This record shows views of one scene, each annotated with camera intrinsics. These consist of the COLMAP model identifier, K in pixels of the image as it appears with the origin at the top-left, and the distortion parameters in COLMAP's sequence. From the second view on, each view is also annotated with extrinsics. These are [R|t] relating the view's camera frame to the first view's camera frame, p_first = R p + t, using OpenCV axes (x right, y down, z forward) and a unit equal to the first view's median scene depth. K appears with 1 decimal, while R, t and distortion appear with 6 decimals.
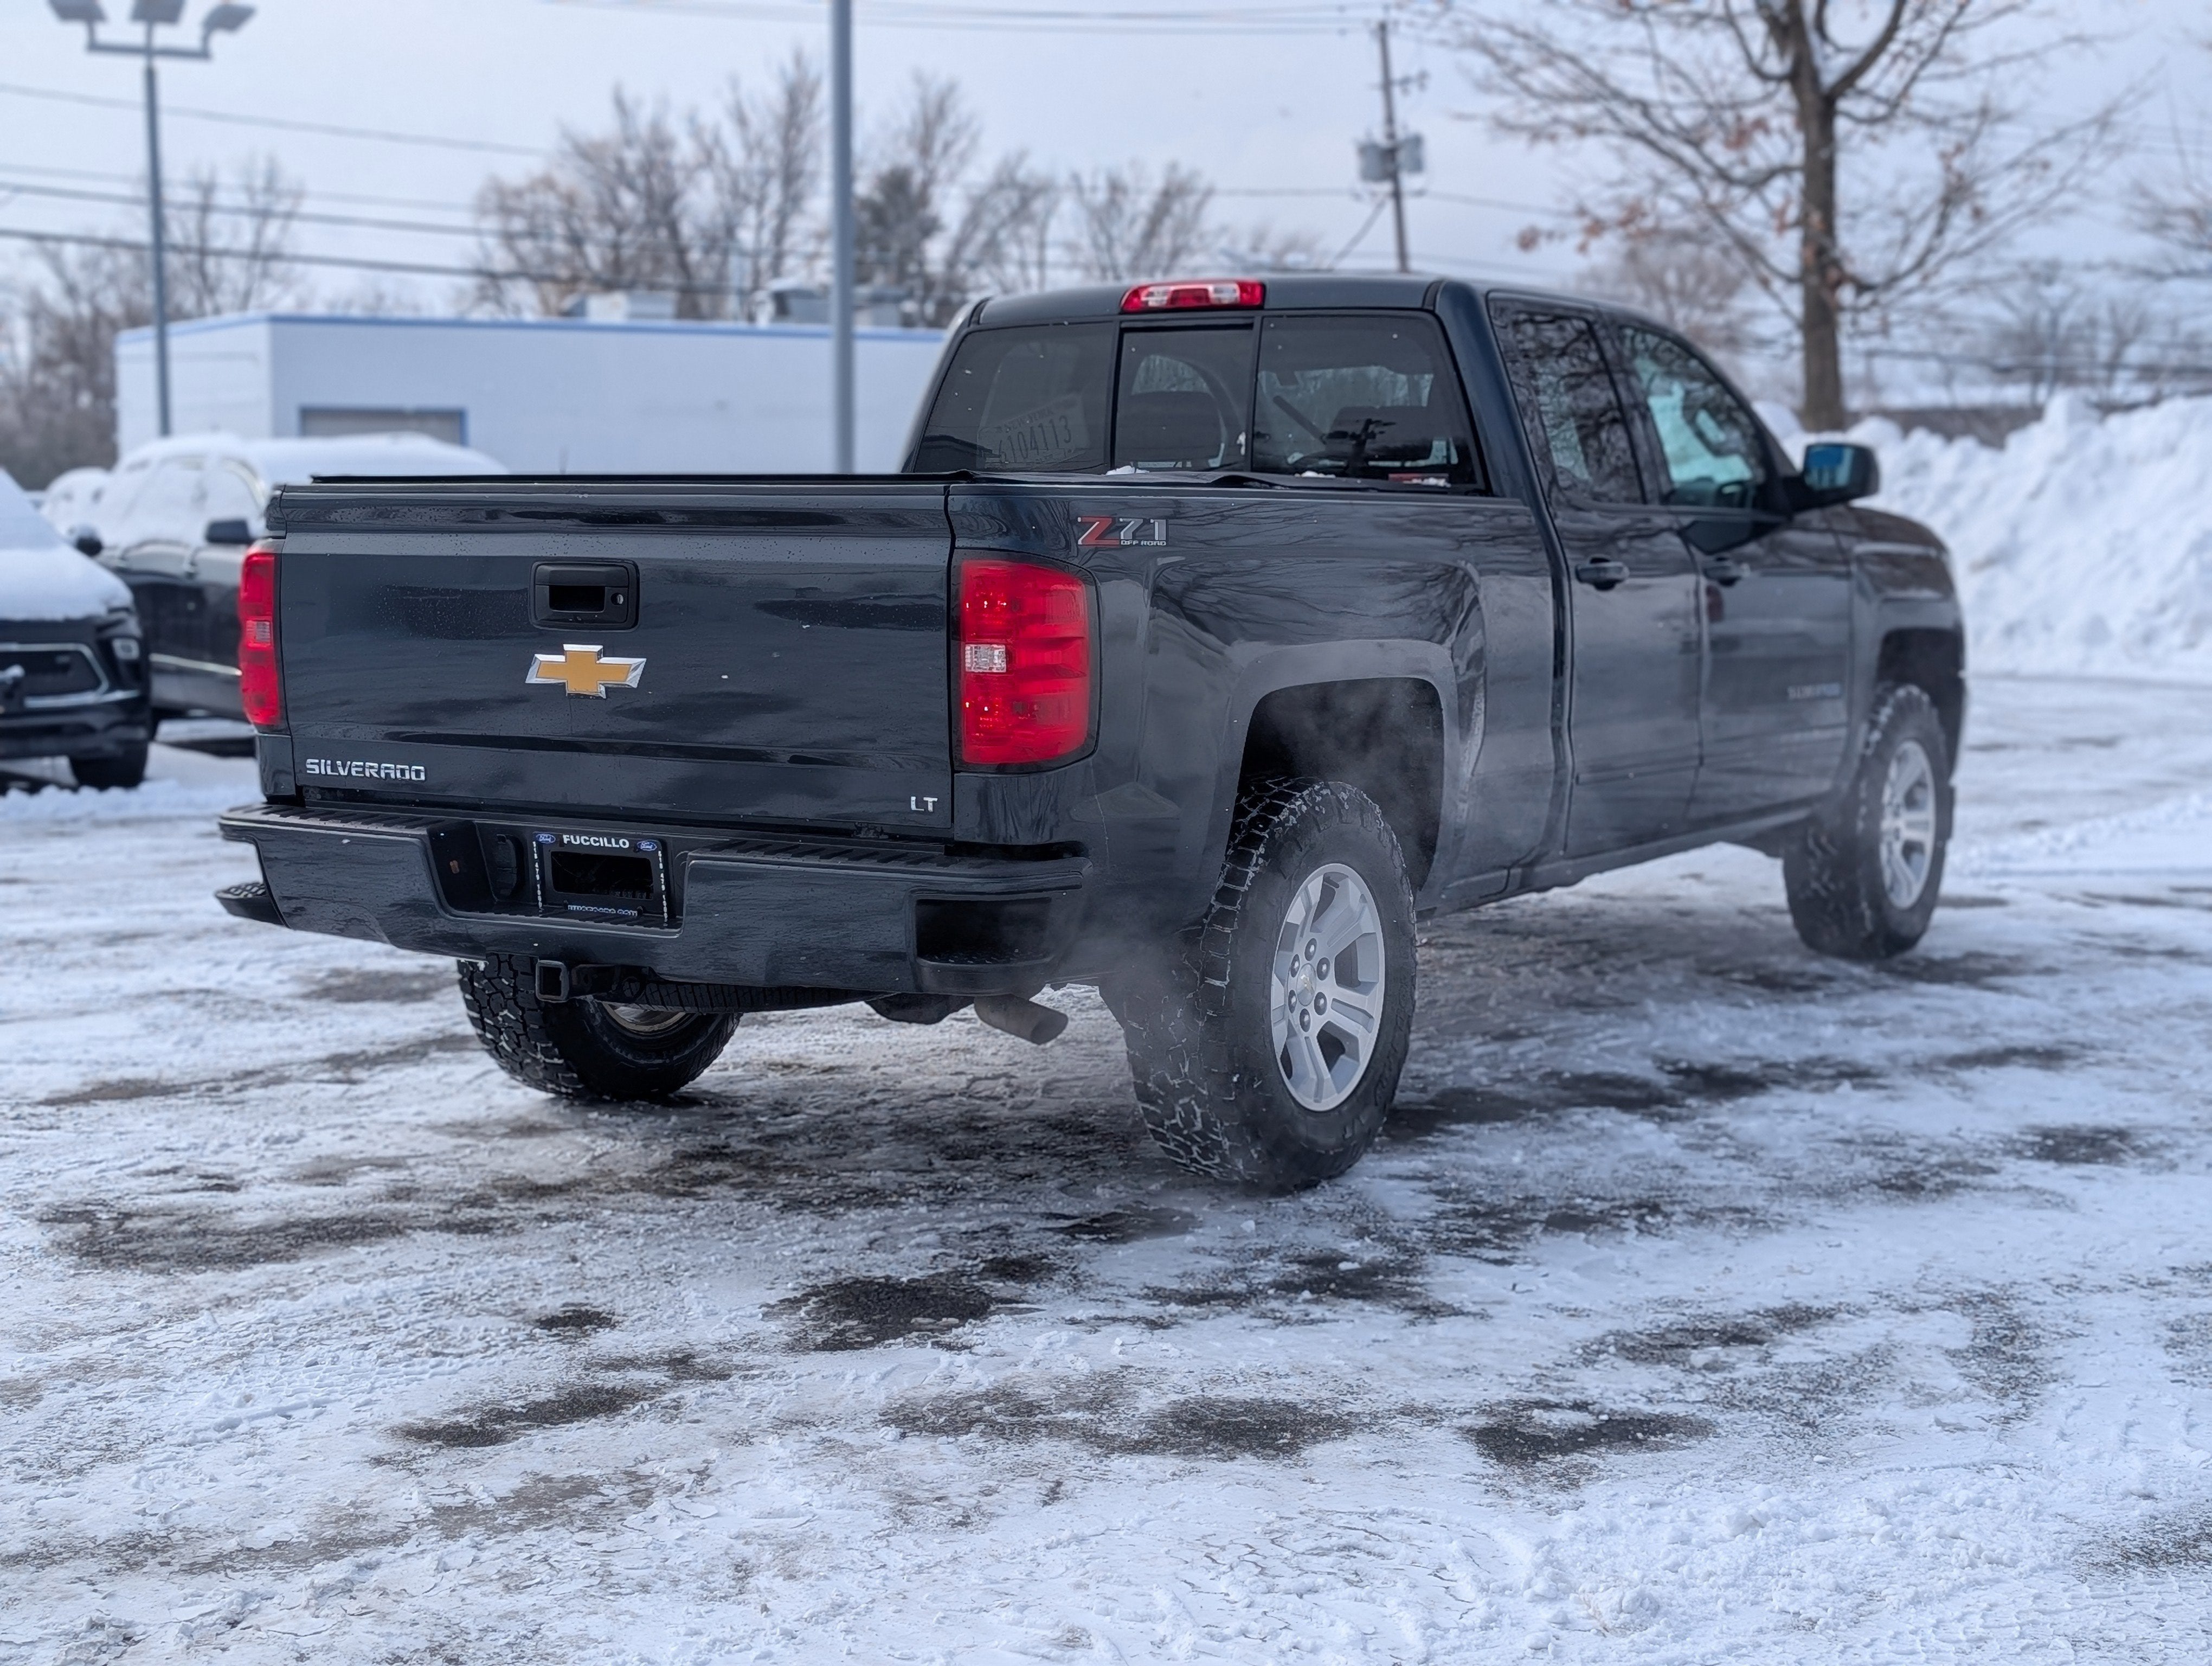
lens RADIAL K [[3173.3, 0, 1106.0], [0, 3173.3, 833.0], [0, 0, 1]] dist [0.171729, -0.706766]
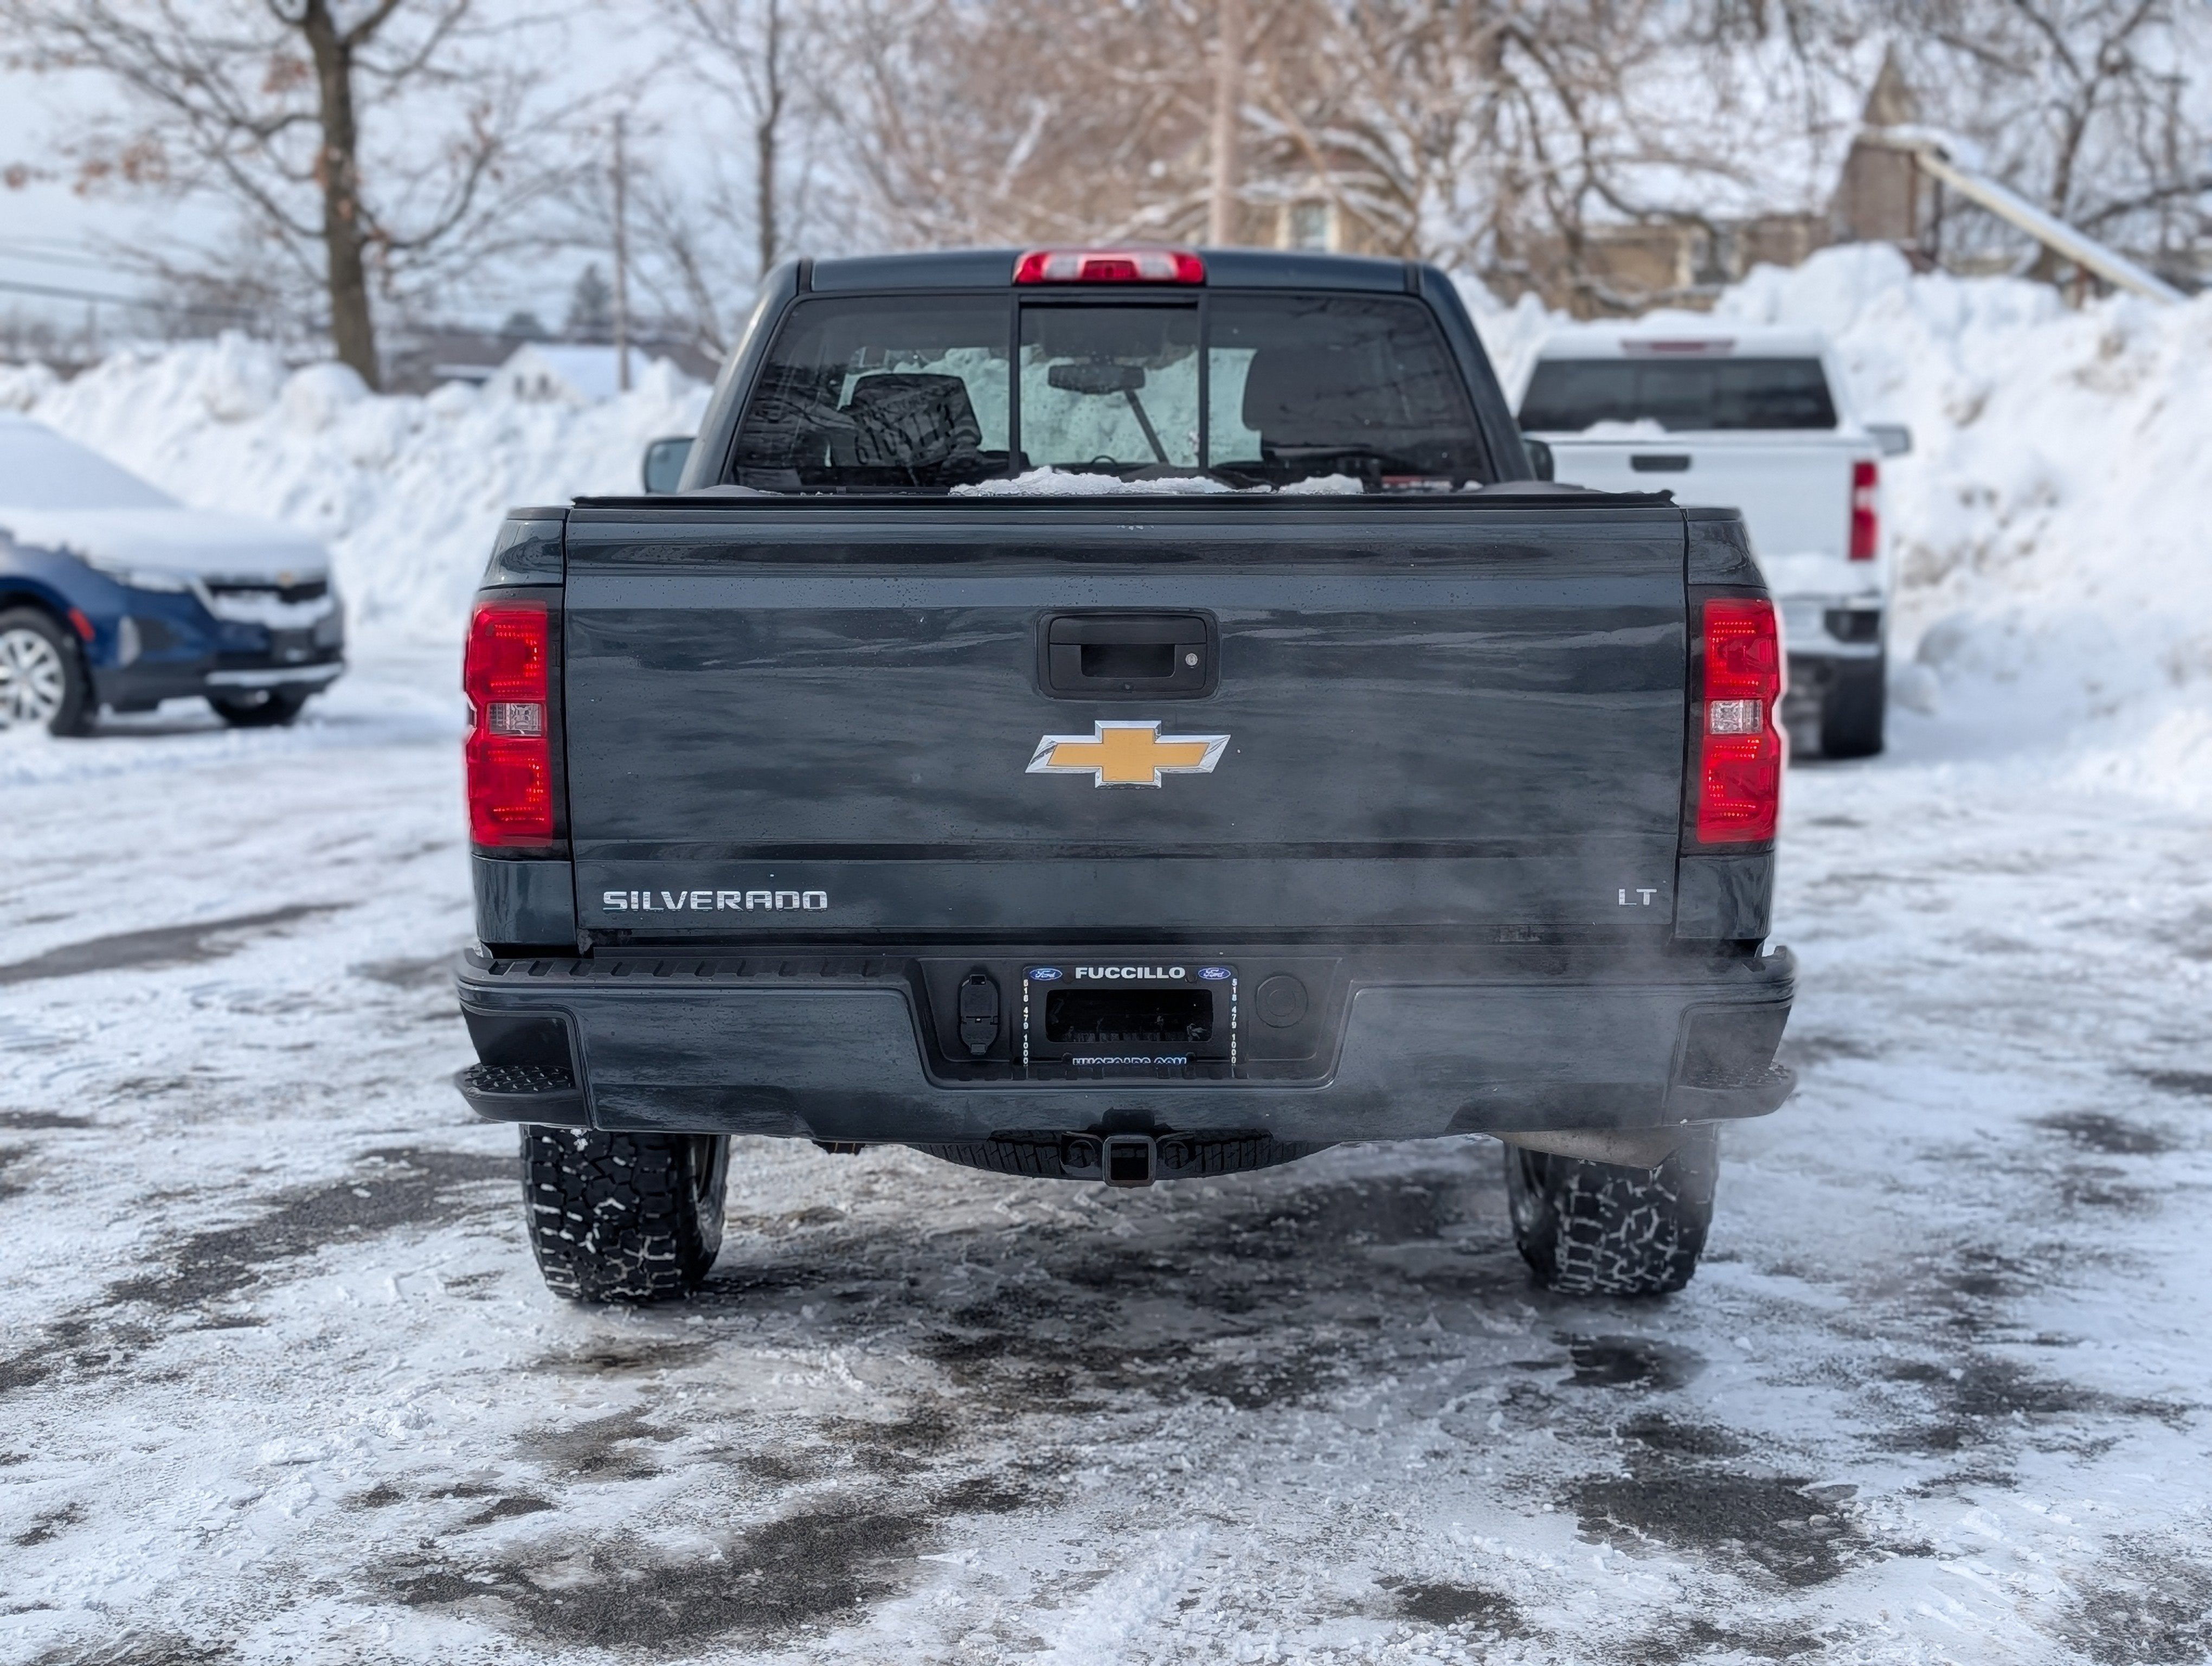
lens RADIAL K [[3169.2, 0, 1147.9], [0, 3169.2, 824.0], [0, 0, 1]] dist [0.152329, -0.448916]
pose [[0.837231, -0.064391, 0.543046, -0.551552], [0.058476, 0.997891, 0.028168, -0.052869], [-0.543714, 0.008172, 0.839231, 0.341443]]
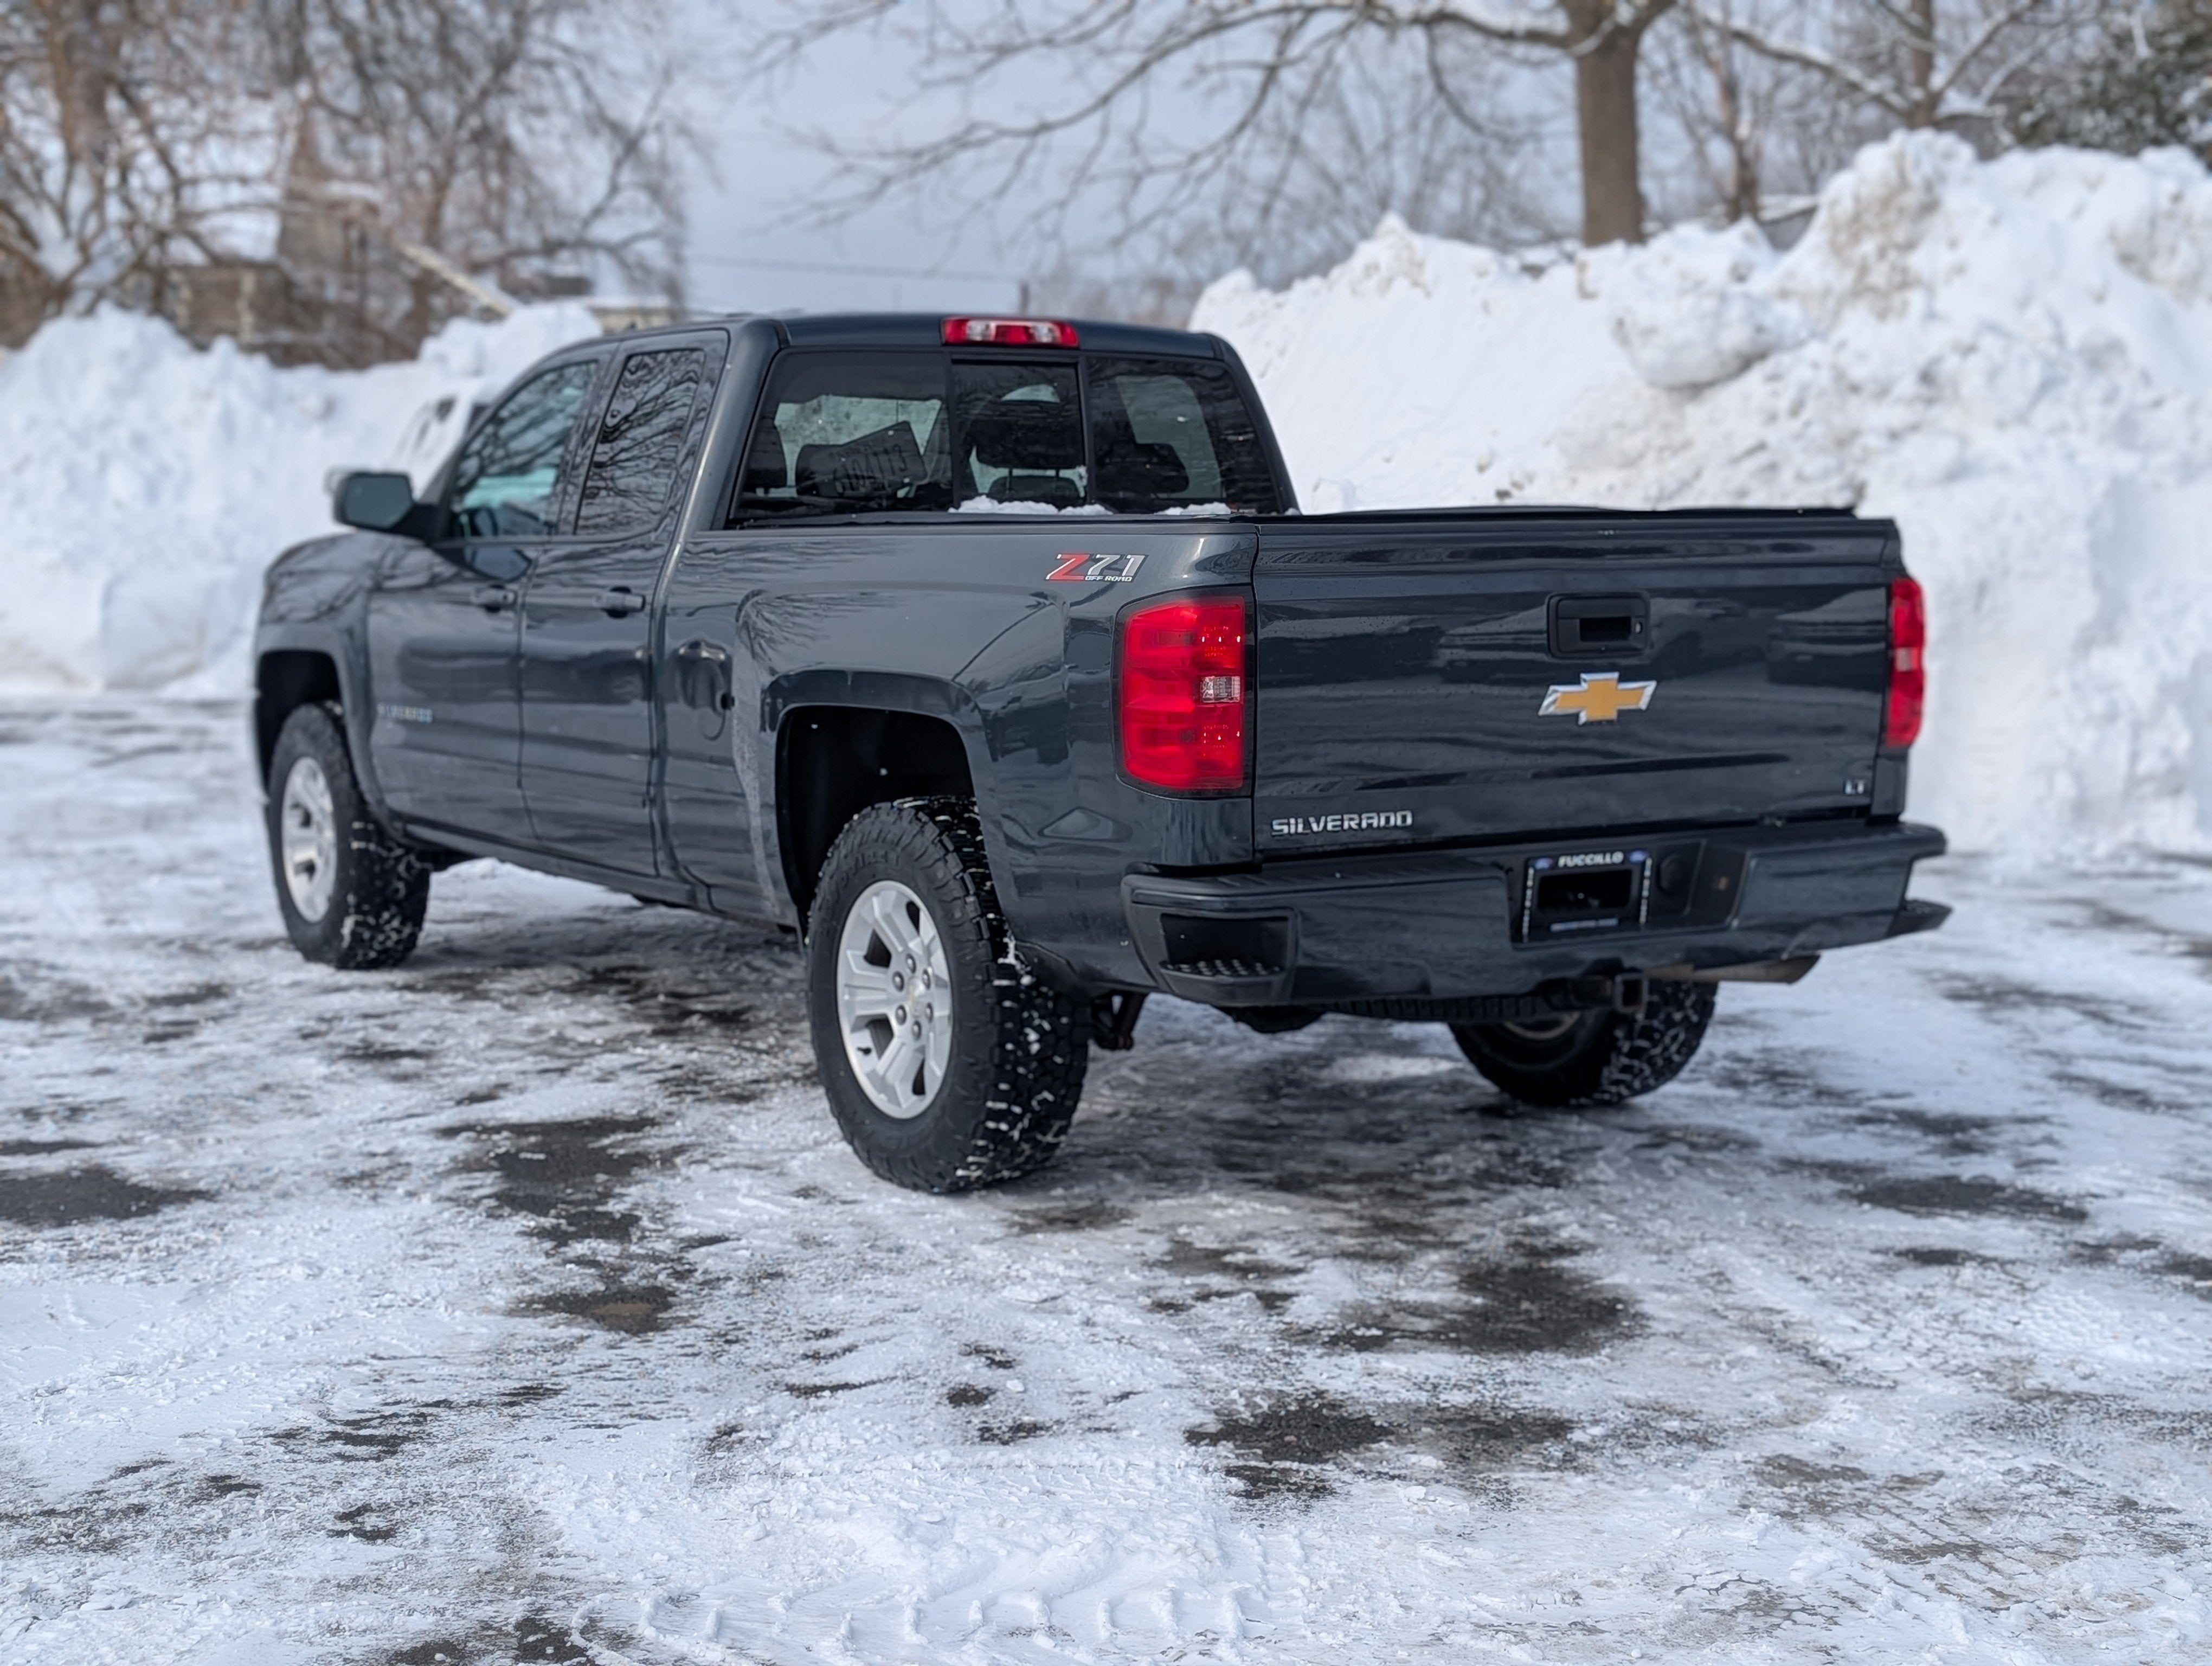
lens RADIAL K [[3173.3, 0, 1106.0], [0, 3173.3, 833.0], [0, 0, 1]] dist [0.171729, -0.706766]
pose [[0.432055, -0.096712, 0.896646, -1.133565], [0.097675, 0.993403, 0.060083, -0.082236], [-0.896542, 0.061621, 0.438652, 0.657252]]
